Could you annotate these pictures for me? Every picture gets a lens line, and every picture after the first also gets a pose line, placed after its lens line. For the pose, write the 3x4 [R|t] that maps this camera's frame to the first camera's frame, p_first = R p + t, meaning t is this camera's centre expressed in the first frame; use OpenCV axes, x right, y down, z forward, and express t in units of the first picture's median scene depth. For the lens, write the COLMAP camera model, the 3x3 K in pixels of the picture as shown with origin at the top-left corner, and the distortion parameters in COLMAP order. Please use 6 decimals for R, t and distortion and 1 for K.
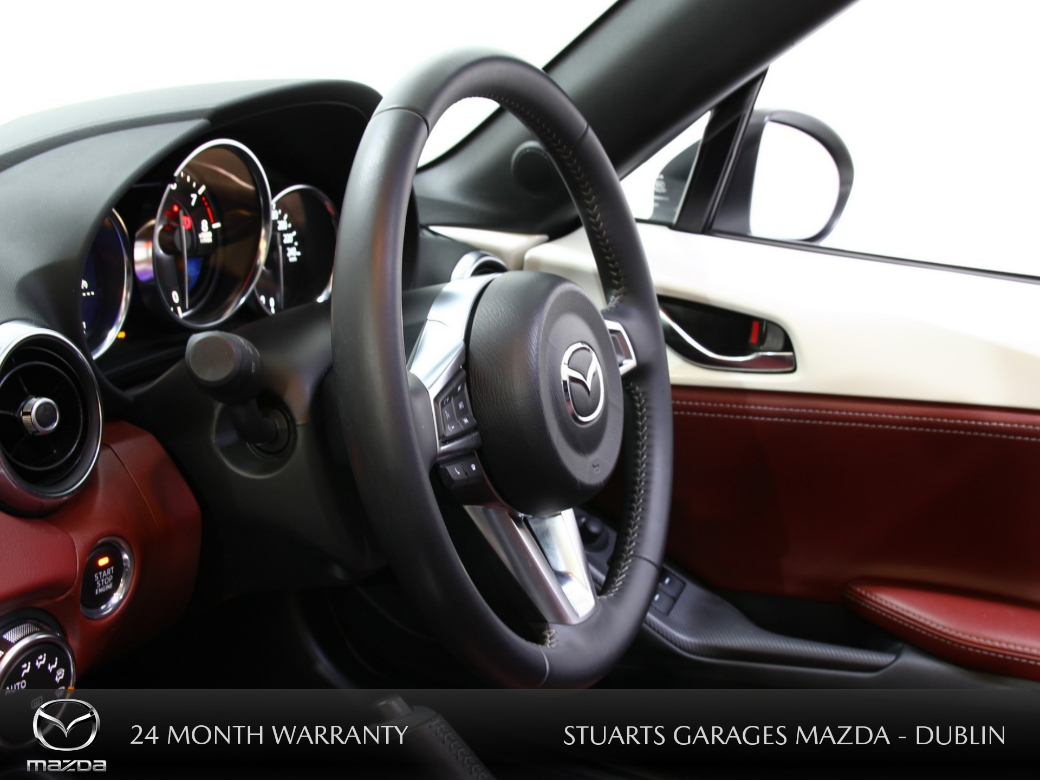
lens RADIAL K [[1207.4, 0, 517.5], [0, 1207.4, 388.0], [0, 0, 1]] dist [-0.062057, 0.000000]
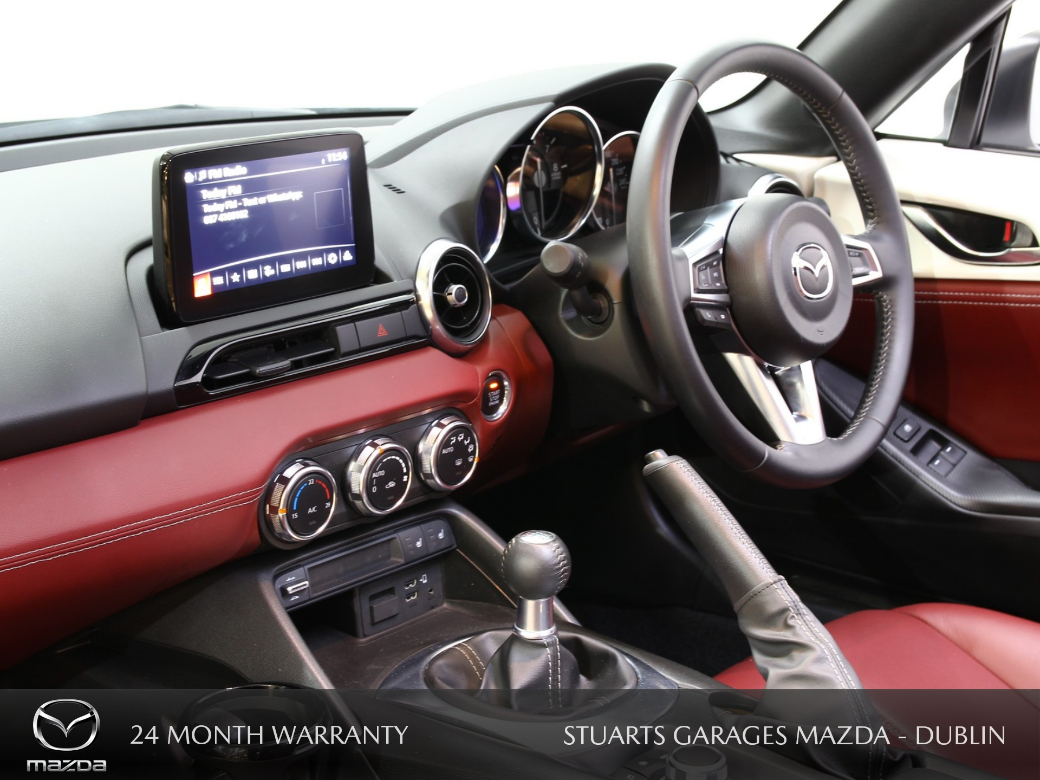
lens RADIAL K [[1558.6, 0, 520.8], [0, 1558.6, 389.4], [0, 0, 1]] dist [0.086943, 0.000000]
pose [[0.957557, -0.003125, -0.288228, 0.238630], [0.015195, 0.999098, 0.039651, 0.052188], [0.287844, -0.042348, 0.956740, -0.808930]]
